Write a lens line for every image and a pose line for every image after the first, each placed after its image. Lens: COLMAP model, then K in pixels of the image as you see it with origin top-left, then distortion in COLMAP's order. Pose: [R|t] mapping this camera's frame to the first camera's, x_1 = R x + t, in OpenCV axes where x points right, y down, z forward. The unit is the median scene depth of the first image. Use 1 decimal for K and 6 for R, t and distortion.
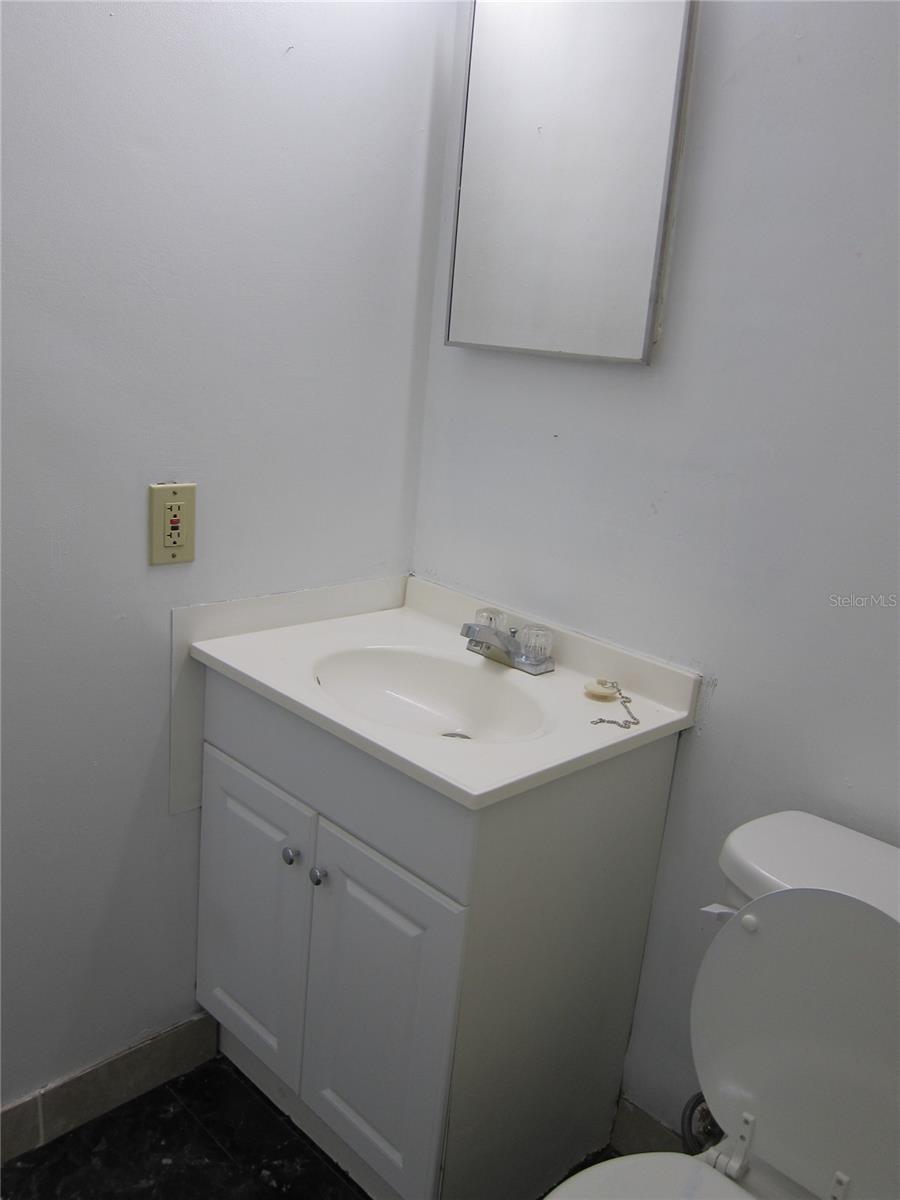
lens RADIAL K [[1002.5, 0, 450.0], [0, 1002.5, 600.0], [0, 0, 1]] dist [-0.059975, 0.008144]
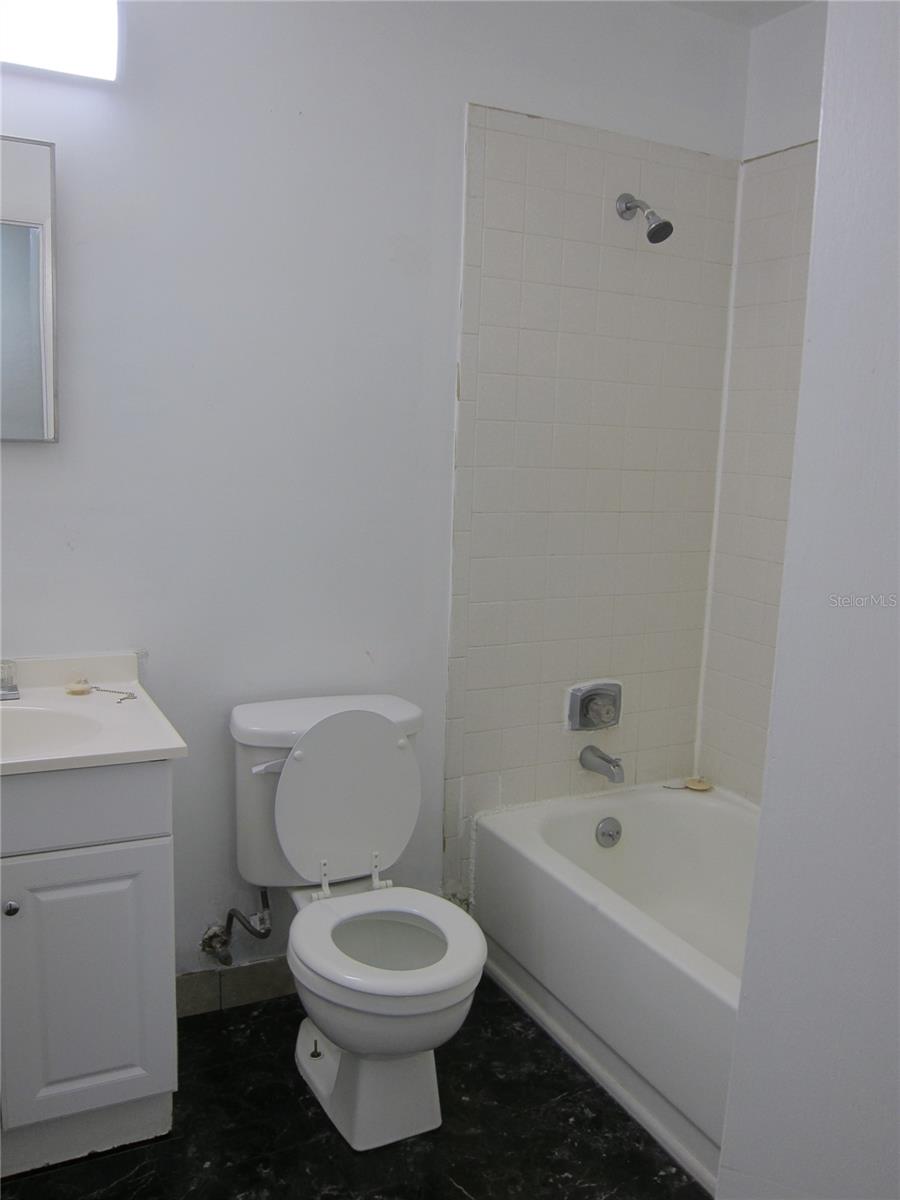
lens RADIAL K [[974.9, 0, 450.0], [0, 974.9, 600.0], [0, 0, 1]] dist [-0.054681, 0.002439]
pose [[0.295853, -0.228616, 0.927473, -0.873779], [0.231438, 0.959165, 0.162602, -0.116847], [-0.926773, 0.166546, 0.336683, 0.099160]]
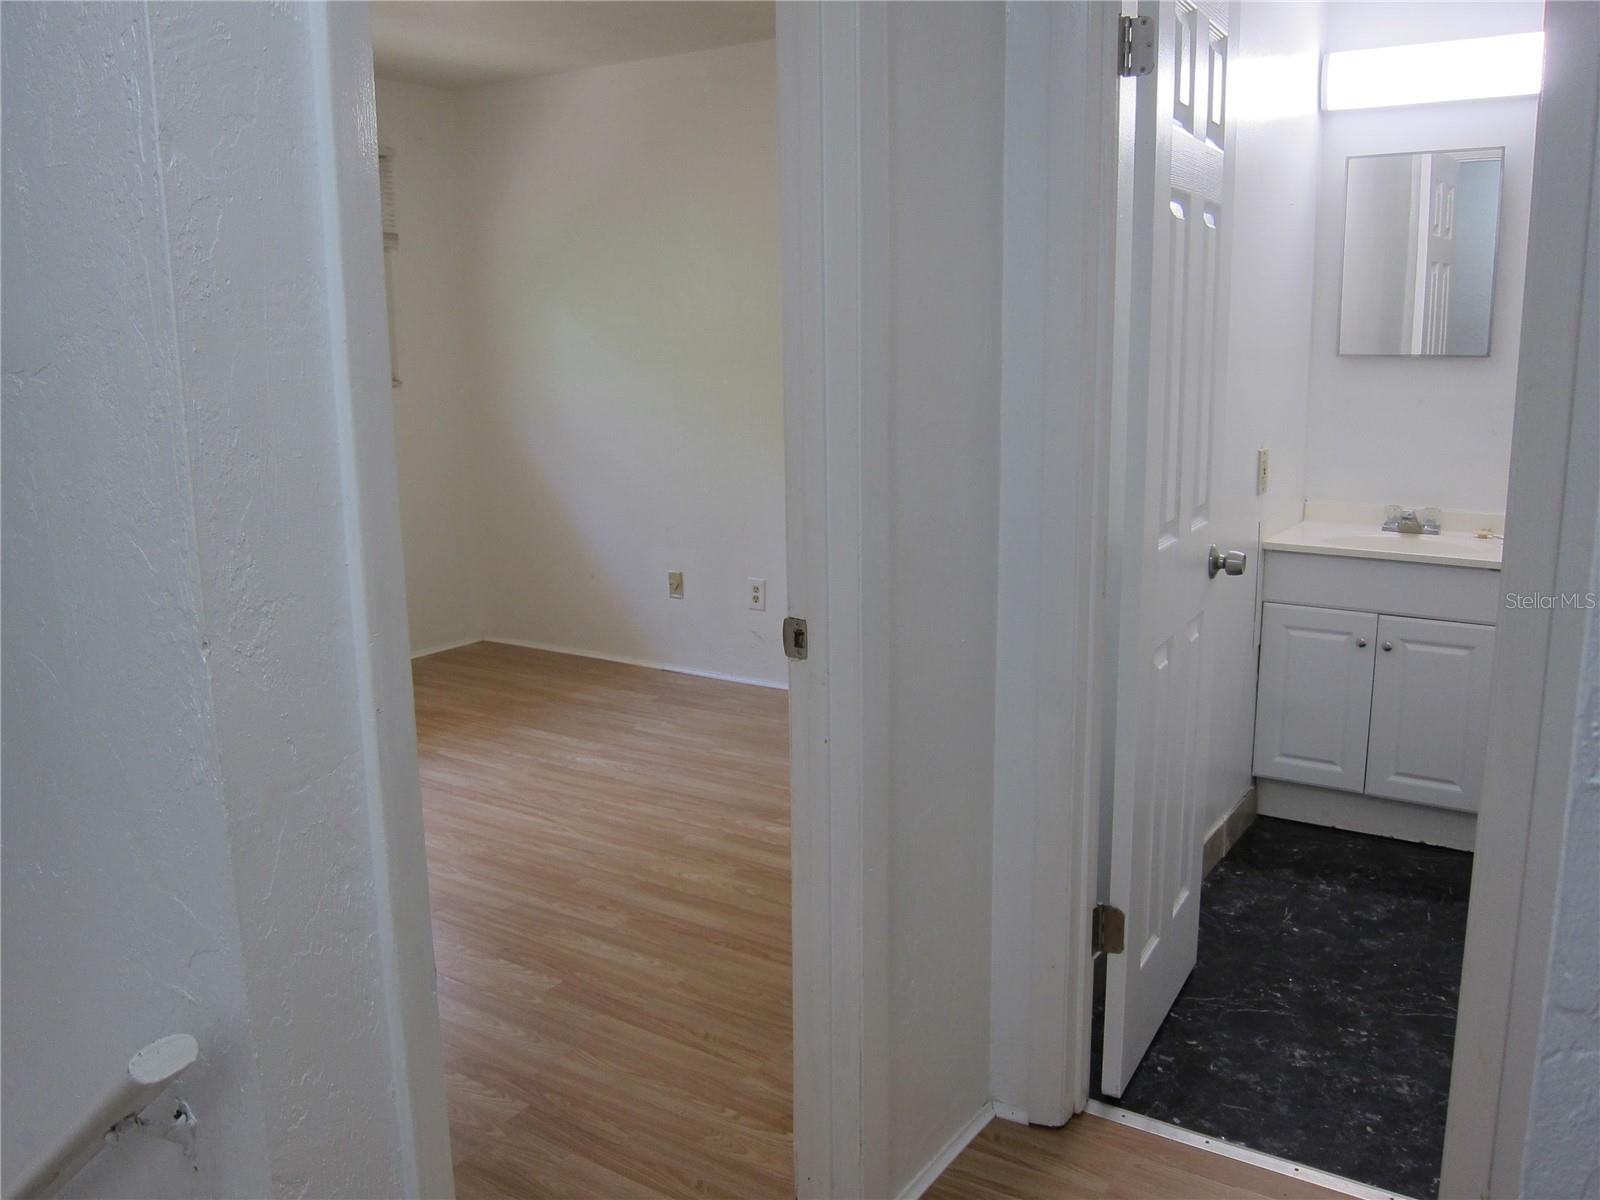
lens RADIAL K [[1336.7, 0, 800.0], [0, 1336.7, 600.0], [0, 0, 1]] dist [-0.059975, 0.008144]
pose [[0.976968, -0.133417, 0.166536, -1.506001], [0.141996, 0.989032, -0.040664, 0.130092], [-0.159284, 0.063374, 0.985197, -1.172134]]
